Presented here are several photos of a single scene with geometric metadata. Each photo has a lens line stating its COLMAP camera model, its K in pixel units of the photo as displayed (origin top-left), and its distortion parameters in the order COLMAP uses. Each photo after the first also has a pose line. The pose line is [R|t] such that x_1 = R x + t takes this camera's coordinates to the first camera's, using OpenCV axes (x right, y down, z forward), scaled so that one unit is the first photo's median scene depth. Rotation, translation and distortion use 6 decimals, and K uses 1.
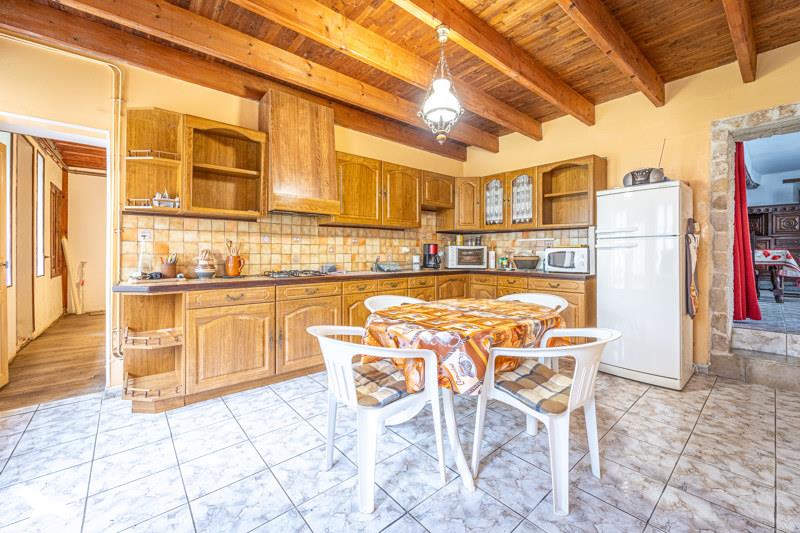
lens RADIAL K [[325.4, 0, 400.3], [0, 325.4, 252.1], [0, 0, 1]] dist [0.000275, -0.000041]
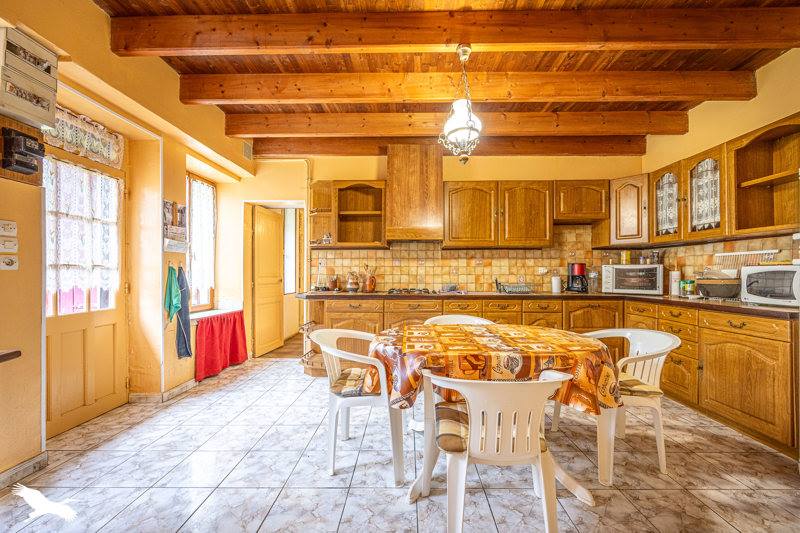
lens RADIAL K [[314.7, 0, 402.1], [0, 314.7, 270.2], [0, 0, 1]] dist [-0.001754, -0.000095]
pose [[0.750943, -0.007949, -0.660320, 0.339098], [0.002689, 0.999956, -0.008980, -0.000648], [0.660362, 0.004968, 0.750931, 0.087737]]
